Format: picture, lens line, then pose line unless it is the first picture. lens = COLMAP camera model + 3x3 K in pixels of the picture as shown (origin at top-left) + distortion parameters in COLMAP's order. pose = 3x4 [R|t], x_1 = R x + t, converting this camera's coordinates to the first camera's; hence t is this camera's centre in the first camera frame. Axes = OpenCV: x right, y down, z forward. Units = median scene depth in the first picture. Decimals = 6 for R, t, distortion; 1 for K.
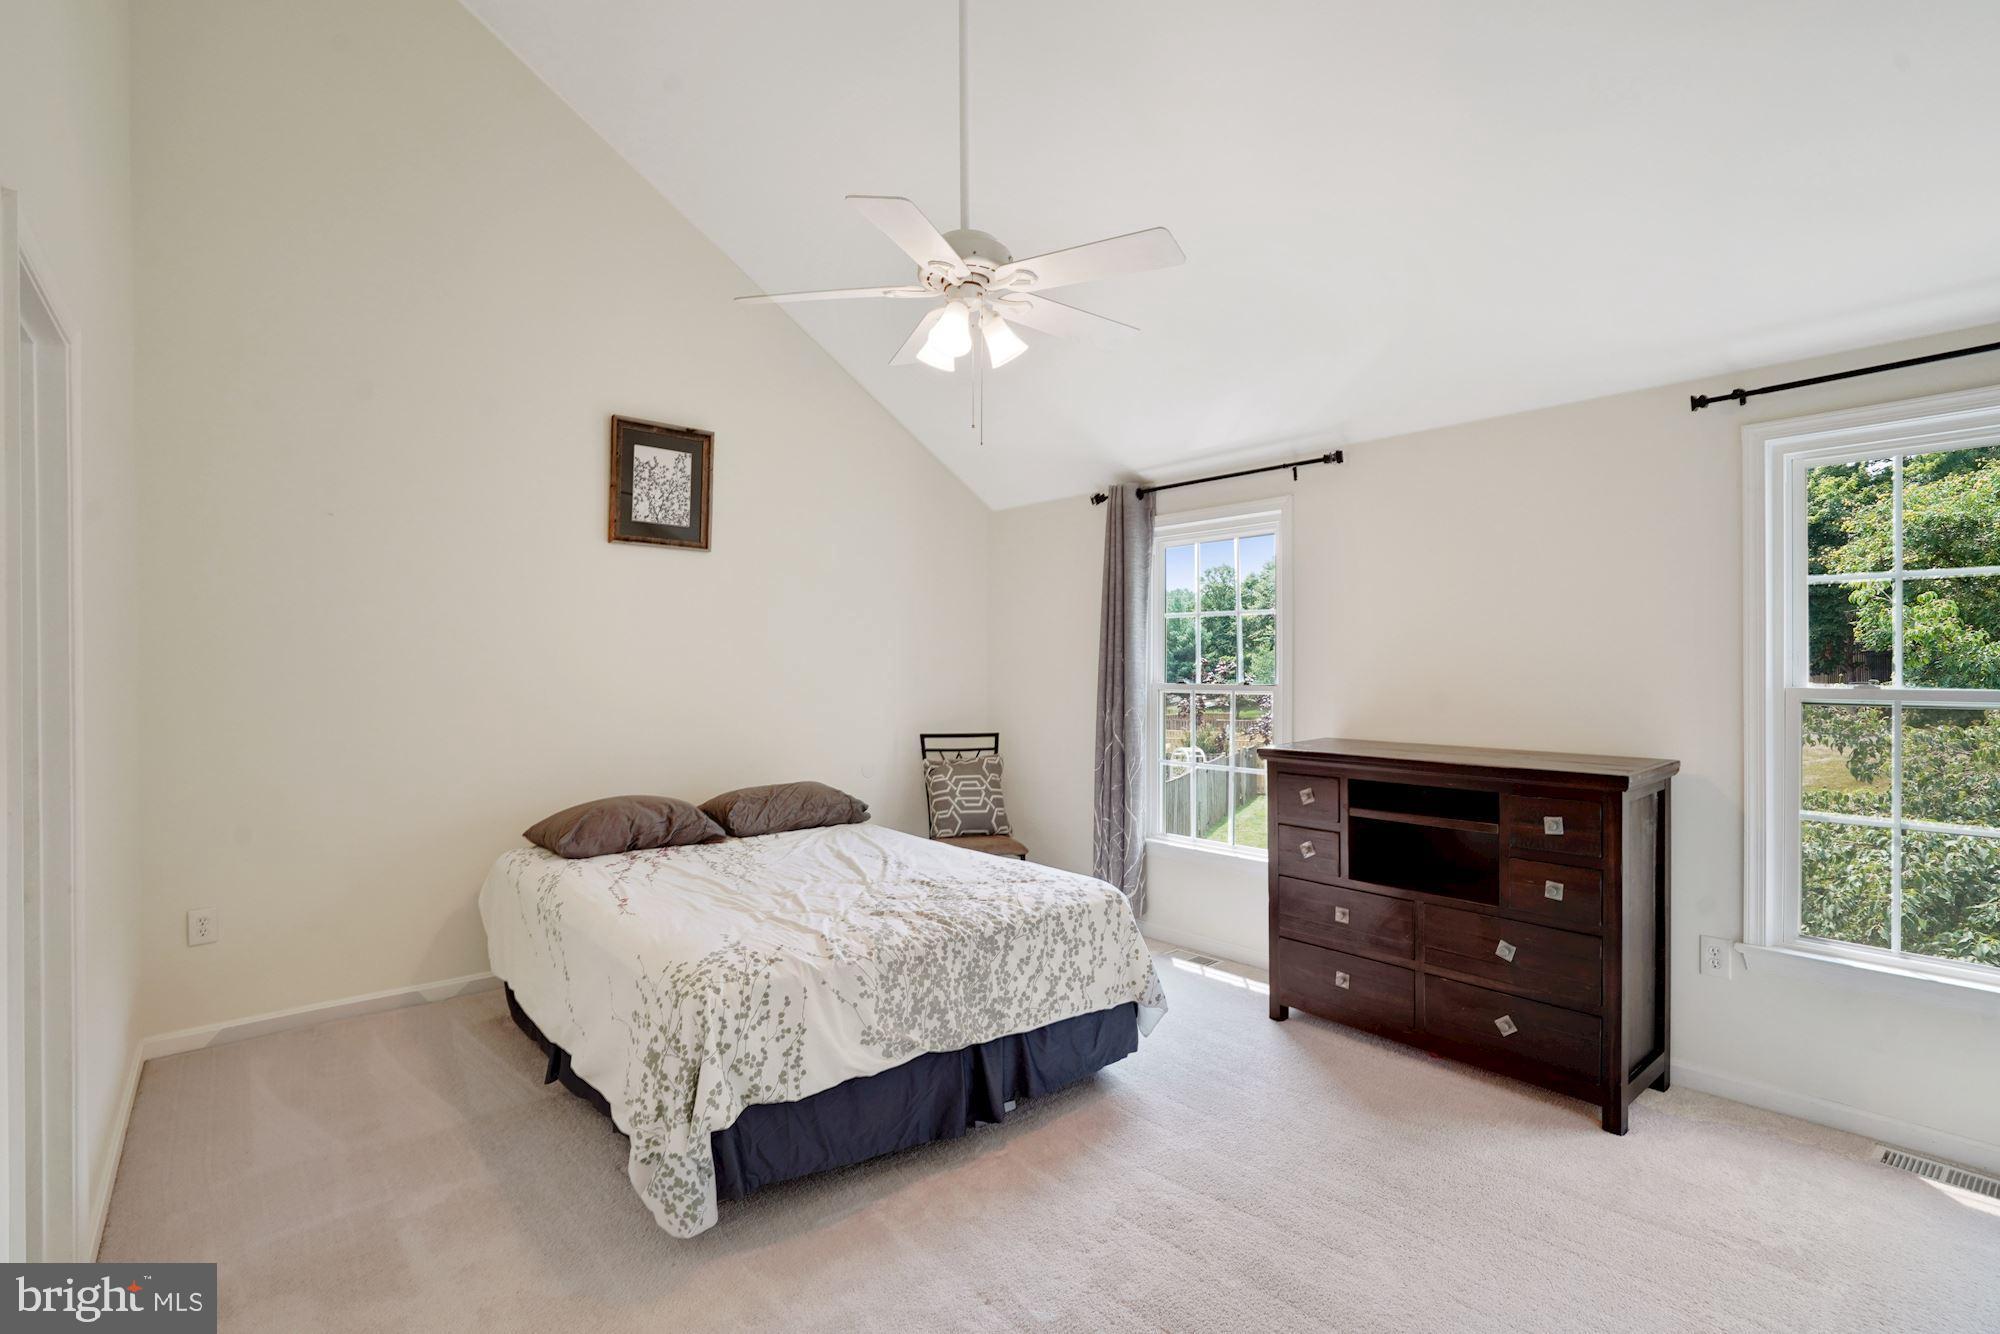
lens RADIAL K [[936.4, 0, 1012.7], [0, 936.4, 657.8], [0, 0, 1]] dist [-0.062970, 0.023791]
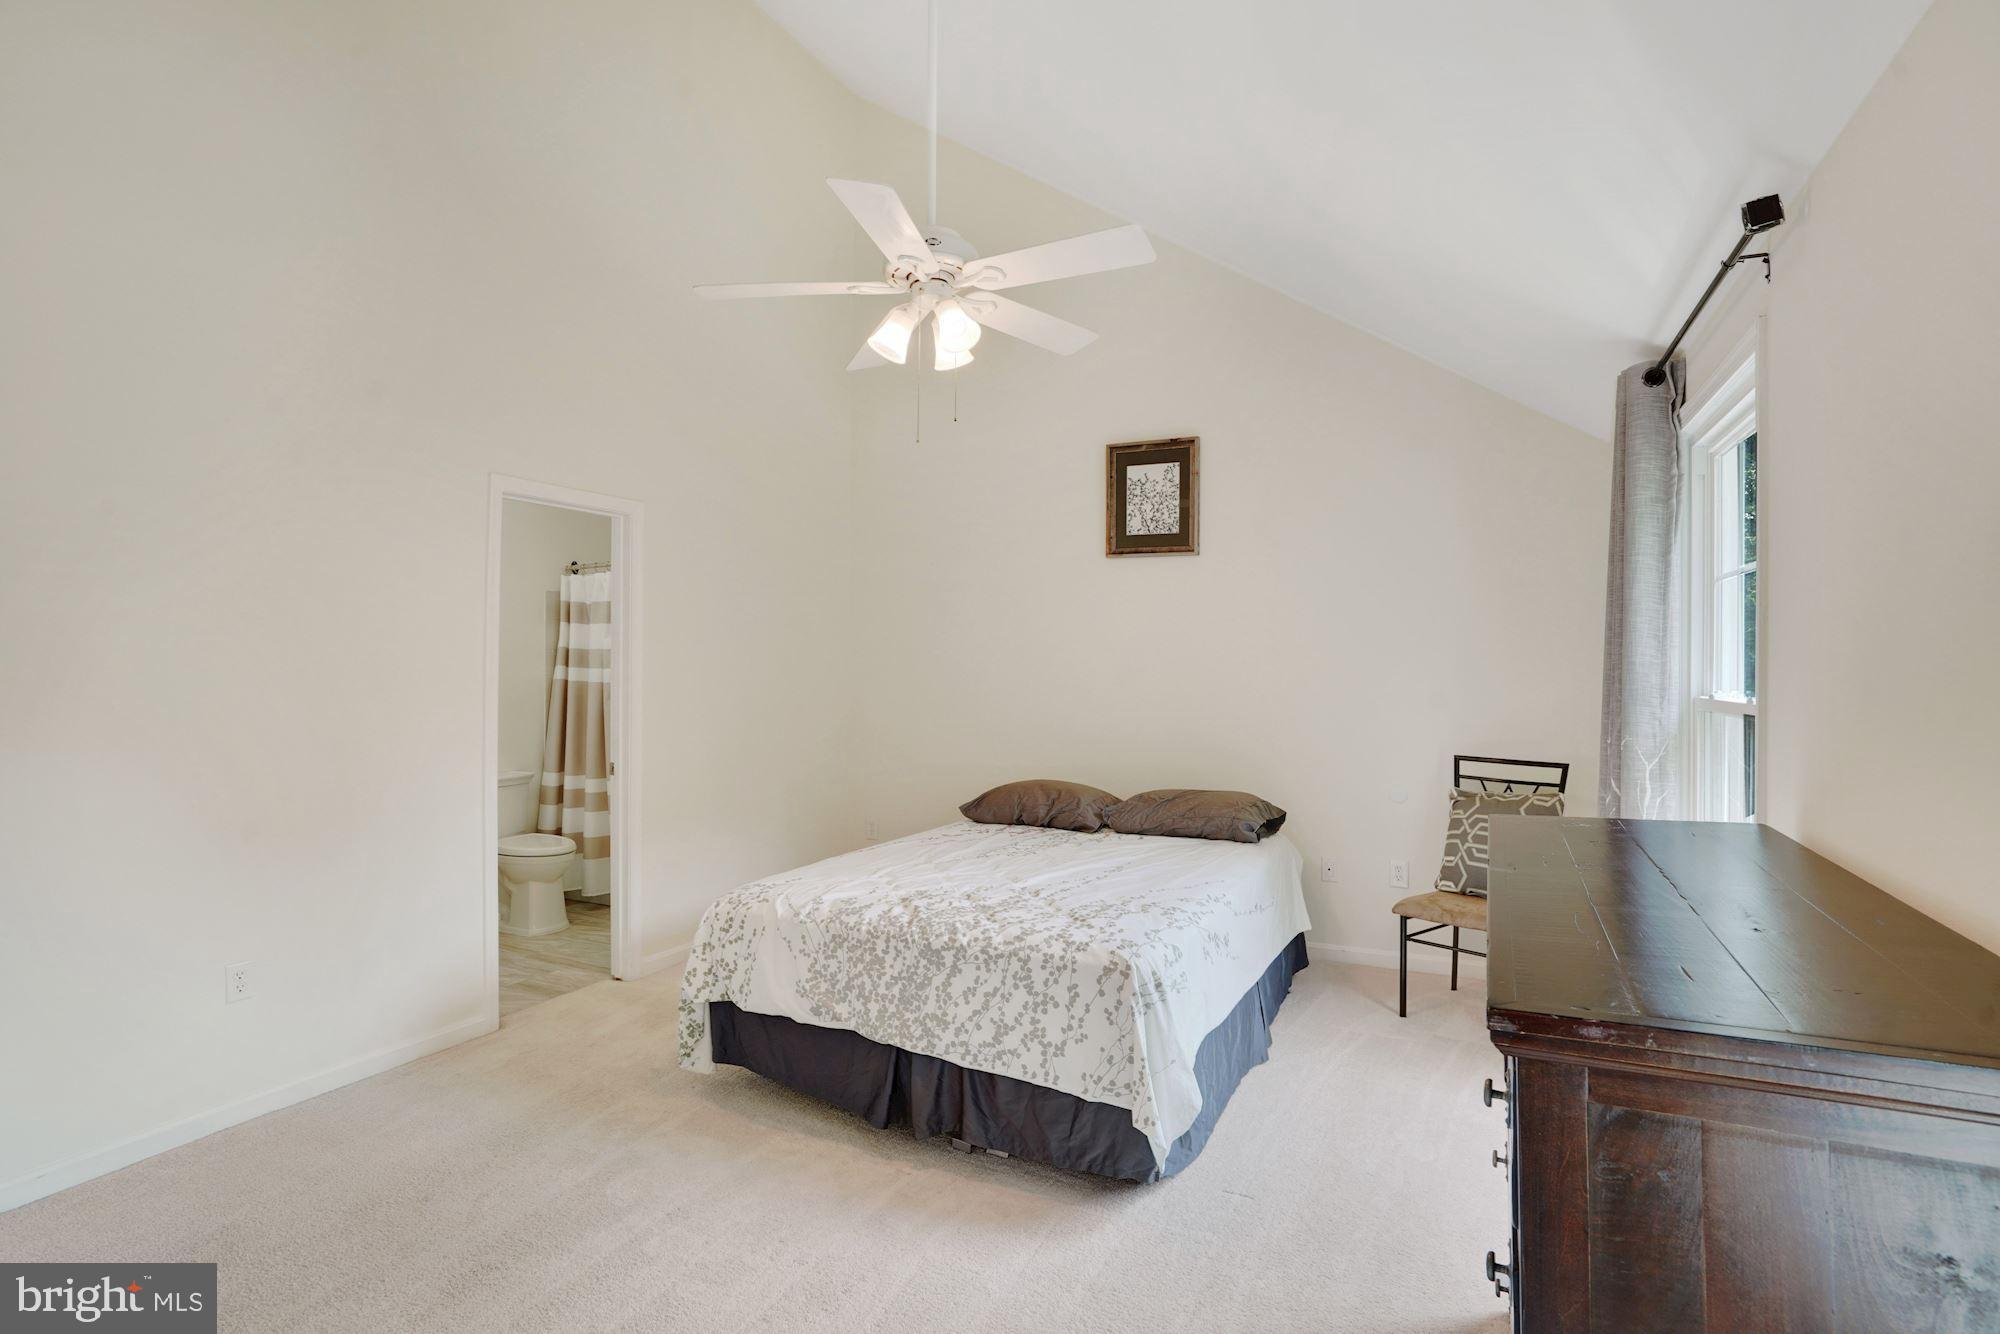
lens RADIAL K [[936.4, 0, 1012.7], [0, 936.4, 657.8], [0, 0, 1]] dist [-0.062970, 0.023791]
pose [[0.385573, -0.008529, -0.922638, 0.851443], [0.008042, 0.999950, -0.005883, 0.004651], [0.922642, -0.005152, 0.385622, 0.670949]]
